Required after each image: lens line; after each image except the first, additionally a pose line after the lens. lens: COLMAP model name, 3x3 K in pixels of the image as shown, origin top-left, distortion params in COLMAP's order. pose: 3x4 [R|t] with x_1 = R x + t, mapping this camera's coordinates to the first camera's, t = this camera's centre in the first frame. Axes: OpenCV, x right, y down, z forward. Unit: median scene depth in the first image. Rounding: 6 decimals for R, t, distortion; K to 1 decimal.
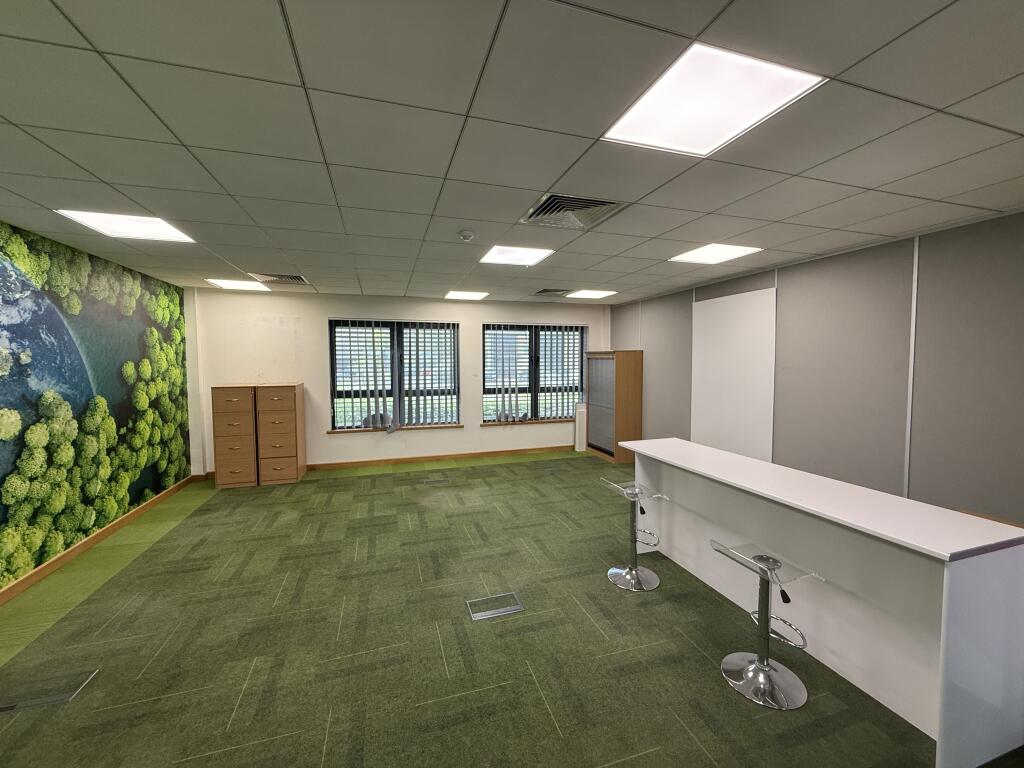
lens RADIAL K [[410.4, 0, 511.8], [0, 410.4, 382.5], [0, 0, 1]] dist [0.003741, 0.000131]
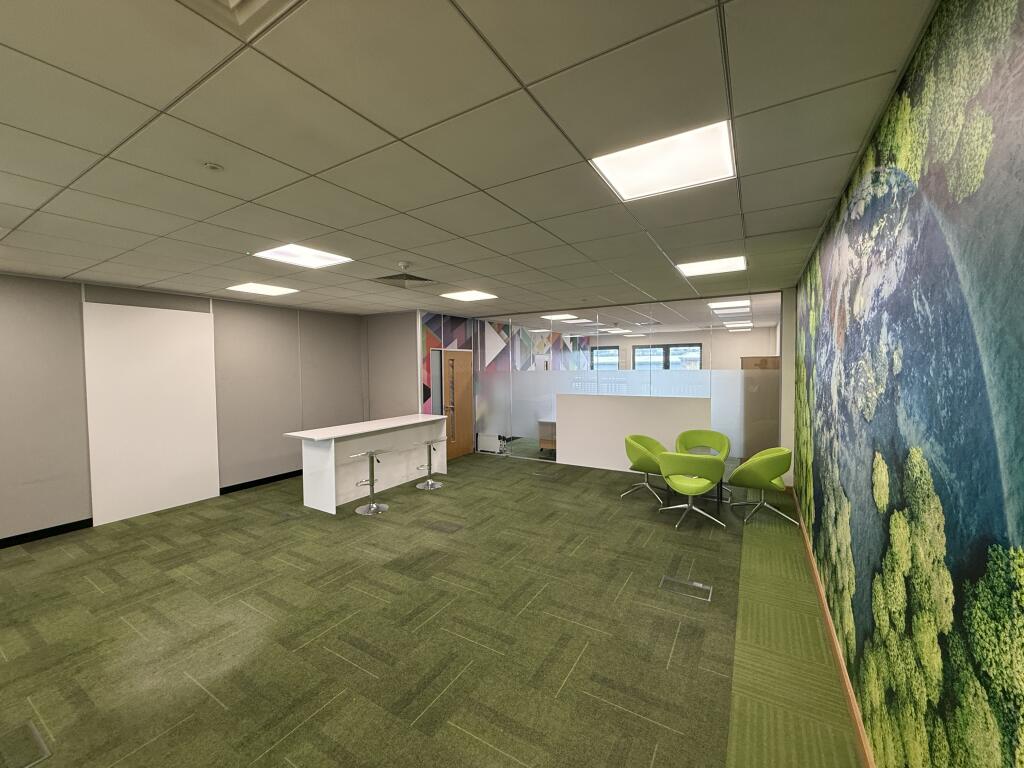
lens RADIAL K [[410.4, 0, 505.6], [0, 410.4, 382.1], [0, 0, 1]] dist [0.003741, 0.000131]
pose [[-0.653185, -0.019194, 0.756955, -1.176034], [0.055836, 0.995736, 0.073431, -0.089539], [-0.755137, 0.090229, -0.649328, 1.542753]]
